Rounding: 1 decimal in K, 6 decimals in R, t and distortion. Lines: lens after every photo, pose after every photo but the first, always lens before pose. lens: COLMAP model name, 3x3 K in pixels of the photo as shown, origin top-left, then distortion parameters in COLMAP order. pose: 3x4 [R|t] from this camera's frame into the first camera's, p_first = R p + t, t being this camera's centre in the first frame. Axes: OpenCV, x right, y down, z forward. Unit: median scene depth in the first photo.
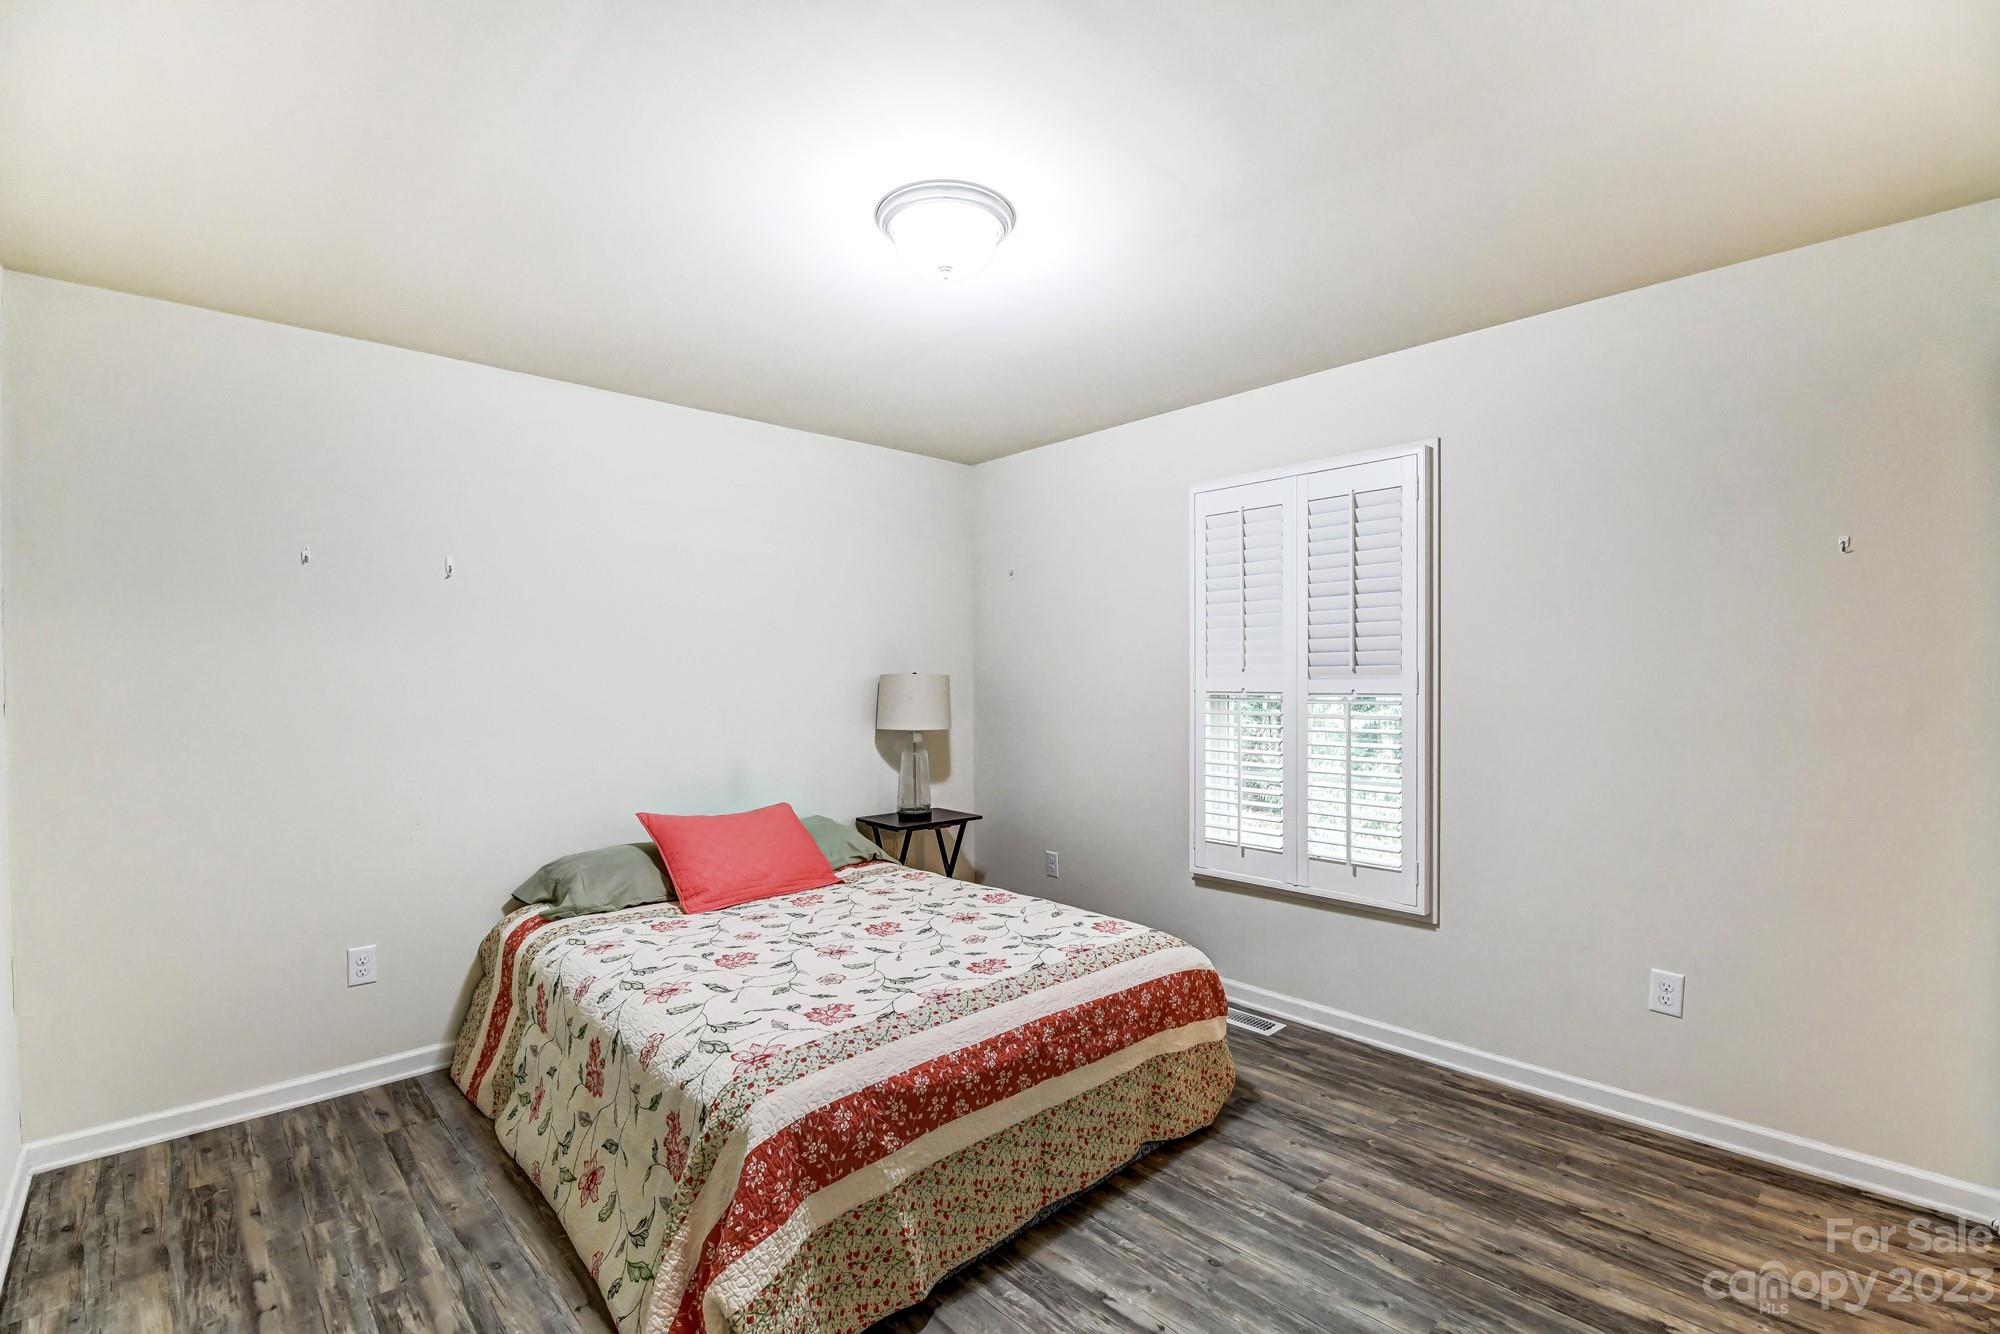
lens RADIAL K [[883.6, 0, 993.7], [0, 883.6, 681.6], [0, 0, 1]] dist [-0.010894, -0.004759]
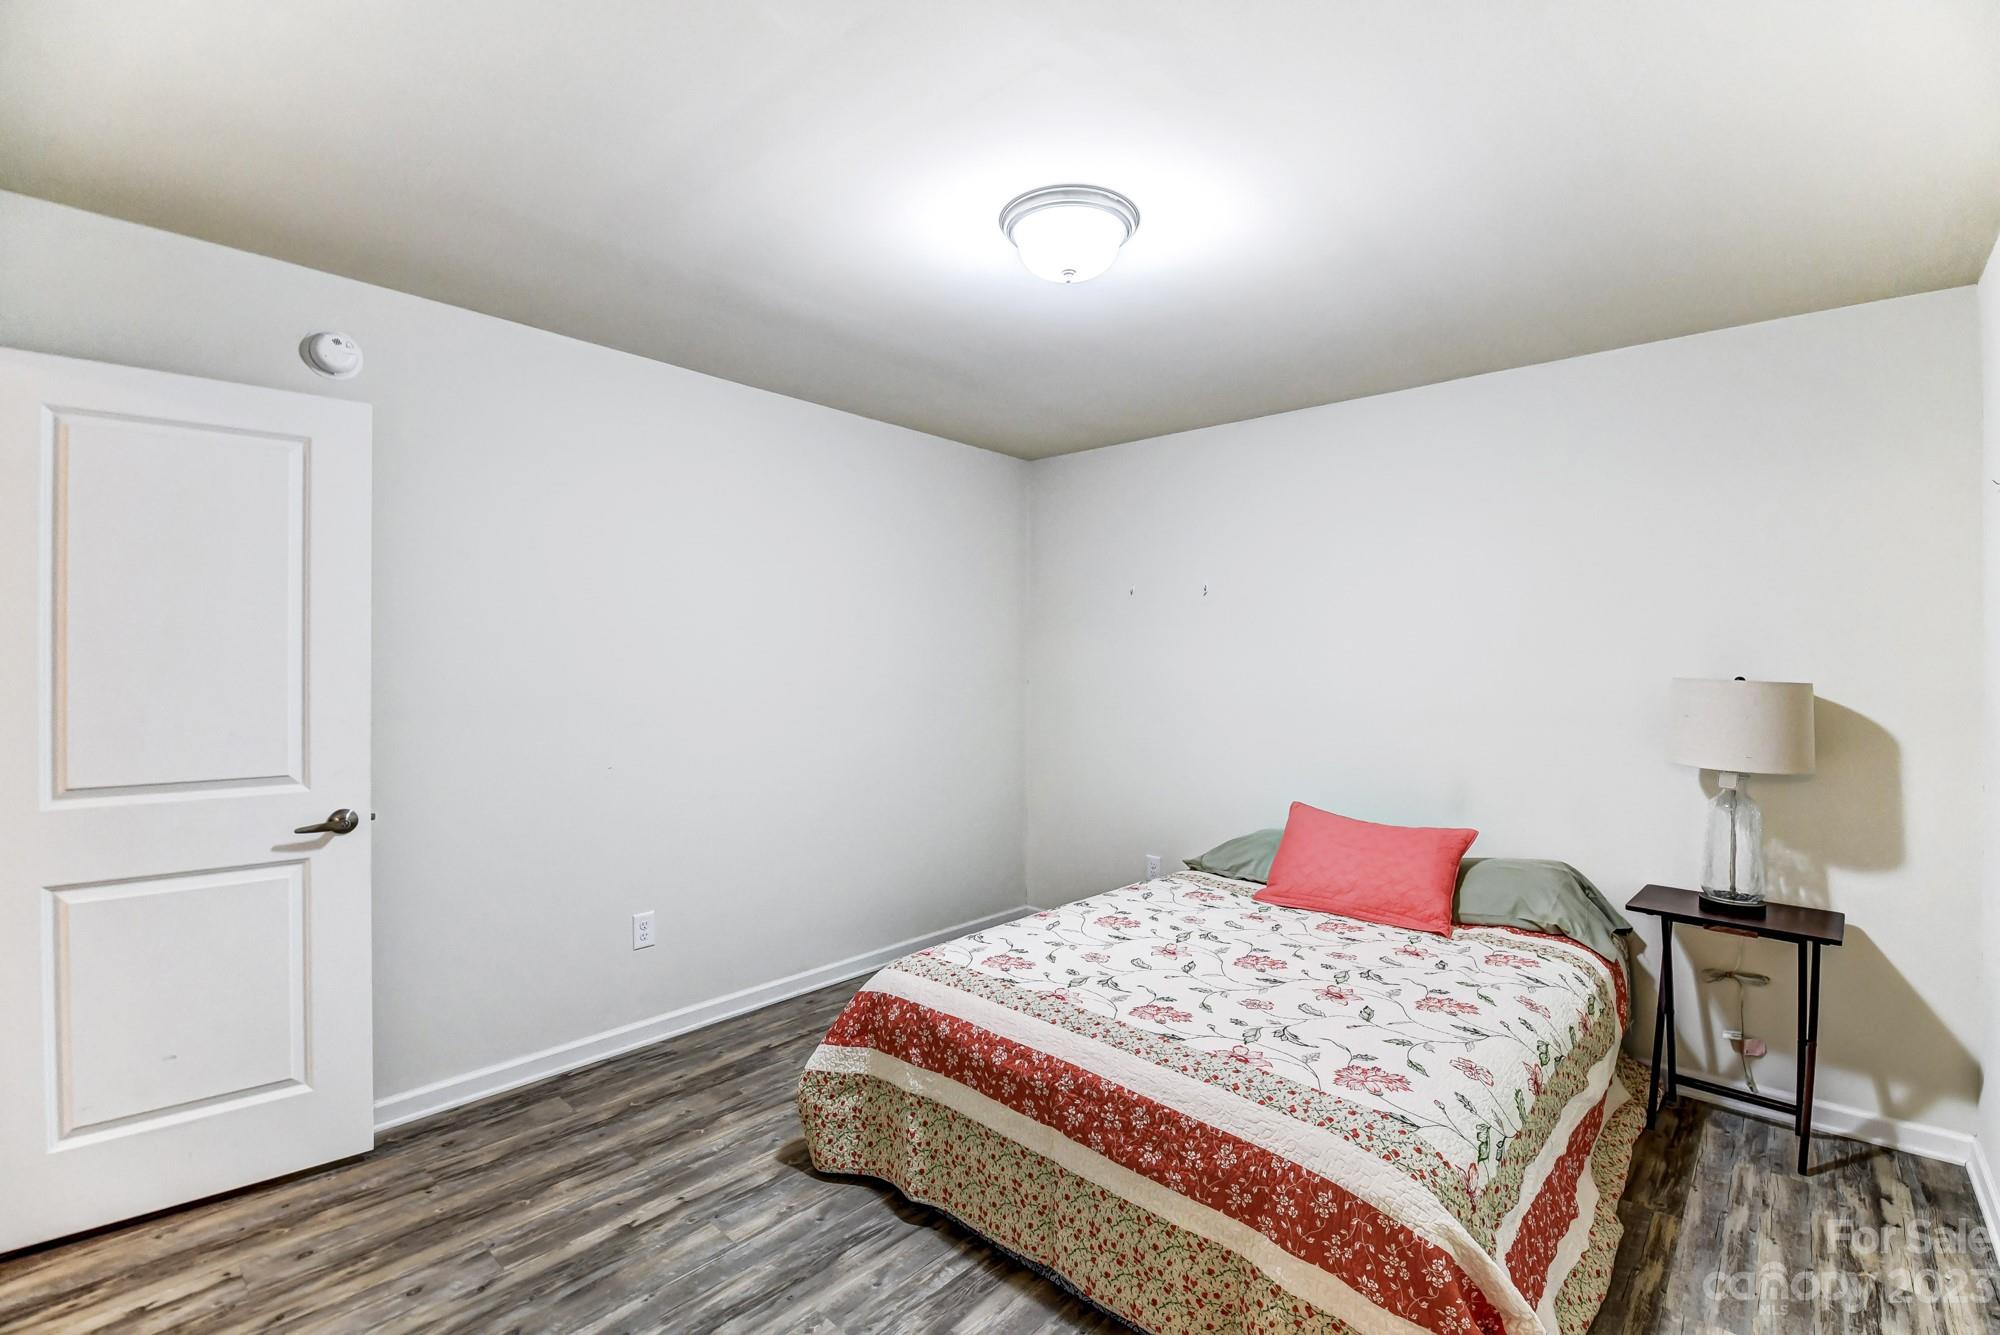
lens RADIAL K [[883.6, 0, 1000.1], [0, 883.6, 664.4], [0, 0, 1]] dist [-0.010894, -0.004759]
pose [[0.081599, 0.015146, -0.996550, 0.839582], [-0.020215, 0.999704, 0.013539, -0.027083], [0.996460, 0.019041, 0.081881, 0.772232]]
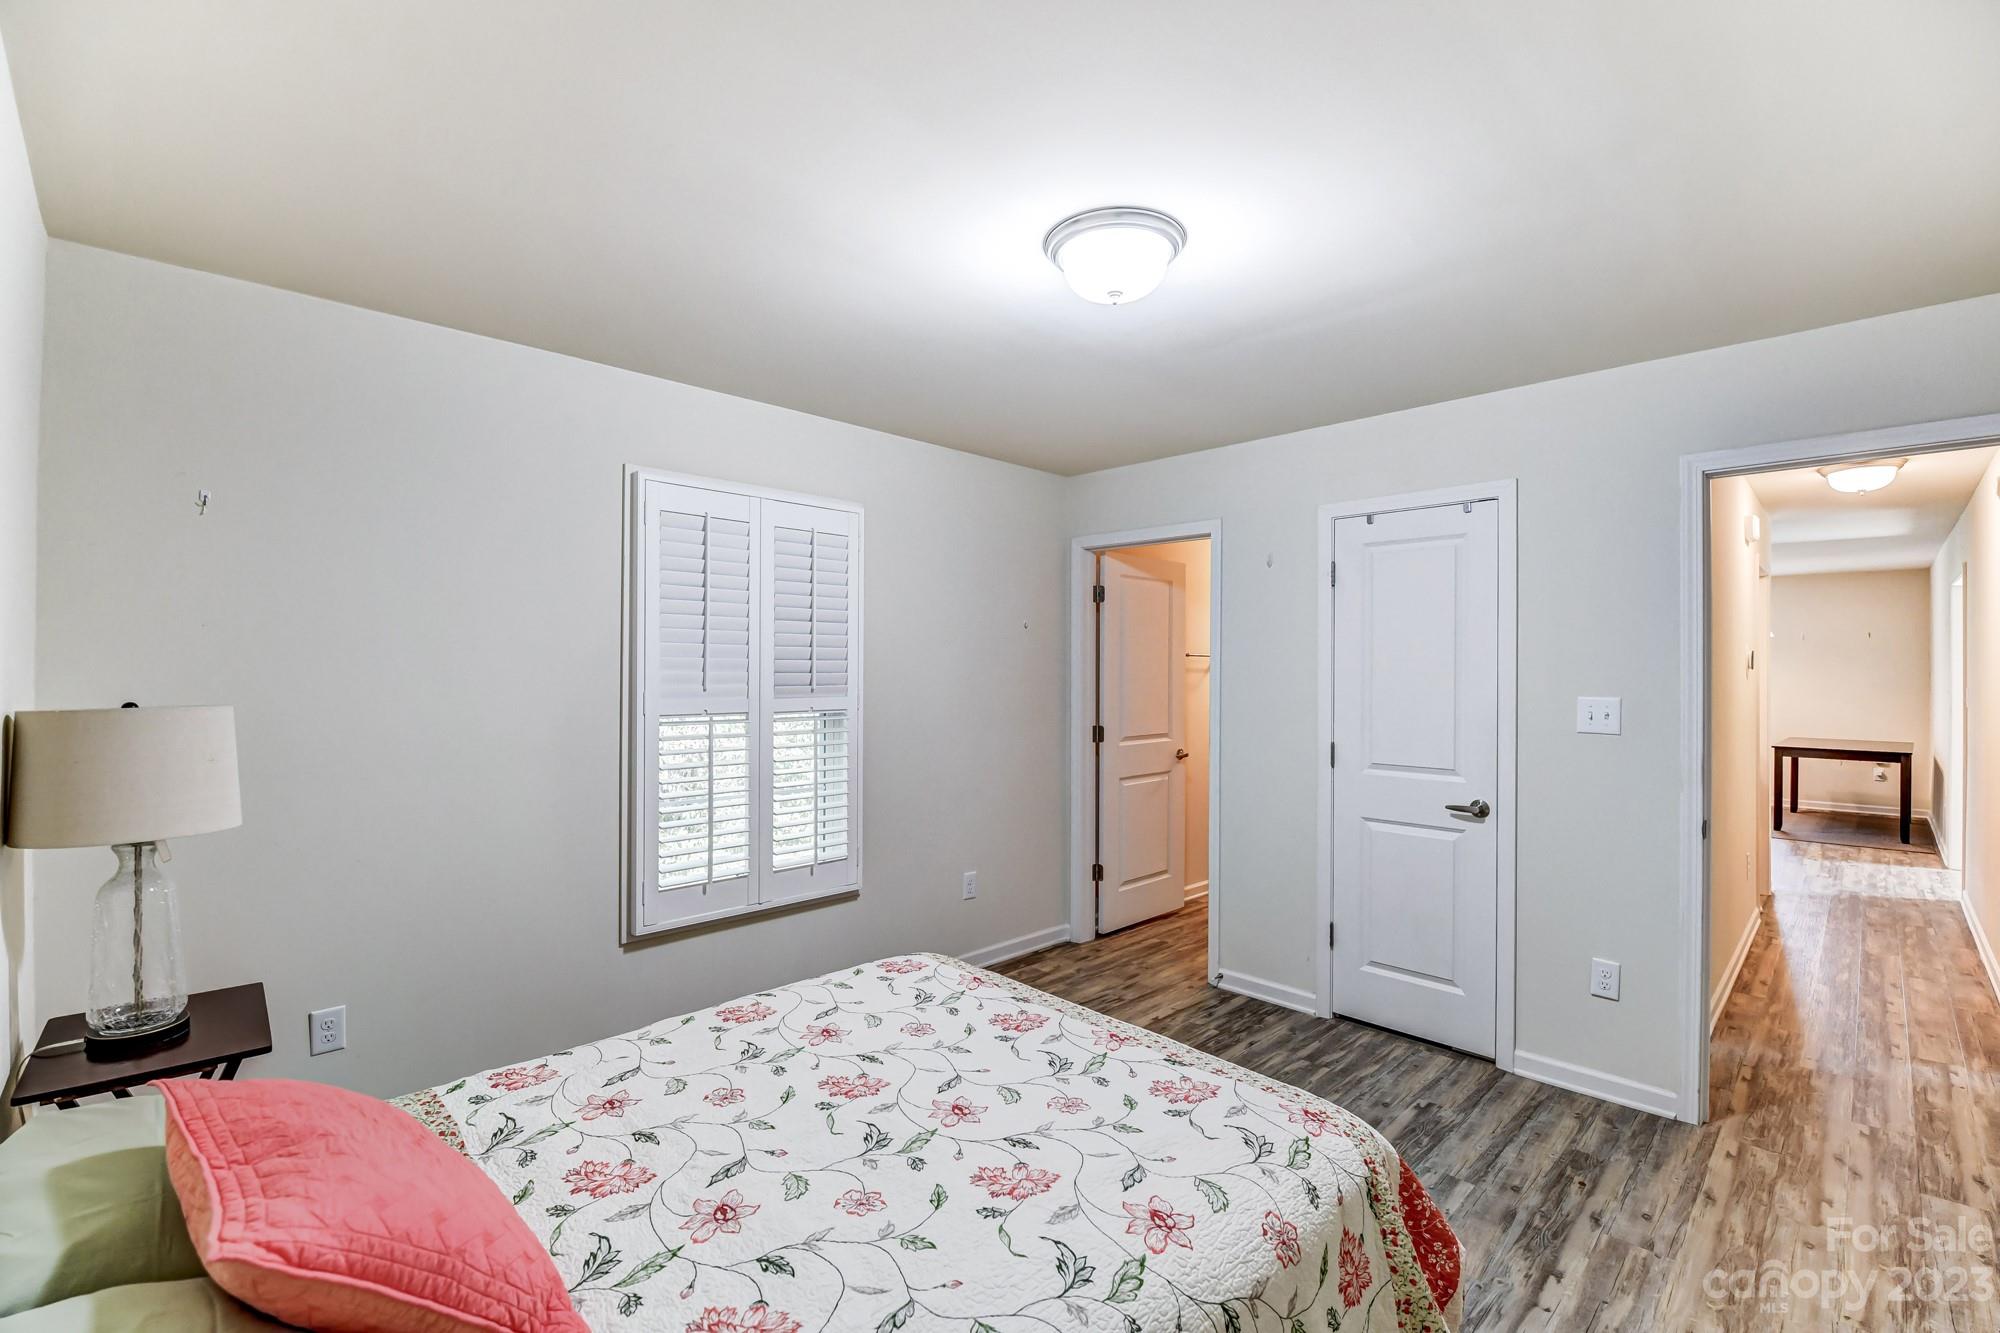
lens RADIAL K [[883.6, 0, 987.4], [0, 883.6, 663.7], [0, 0, 1]] dist [-0.010894, -0.004759]
pose [[-0.027834, 0.016561, 0.999475, -0.930199], [0.009797, 0.999819, -0.016294, -0.032871], [-0.999565, 0.009339, -0.027992, 1.061399]]
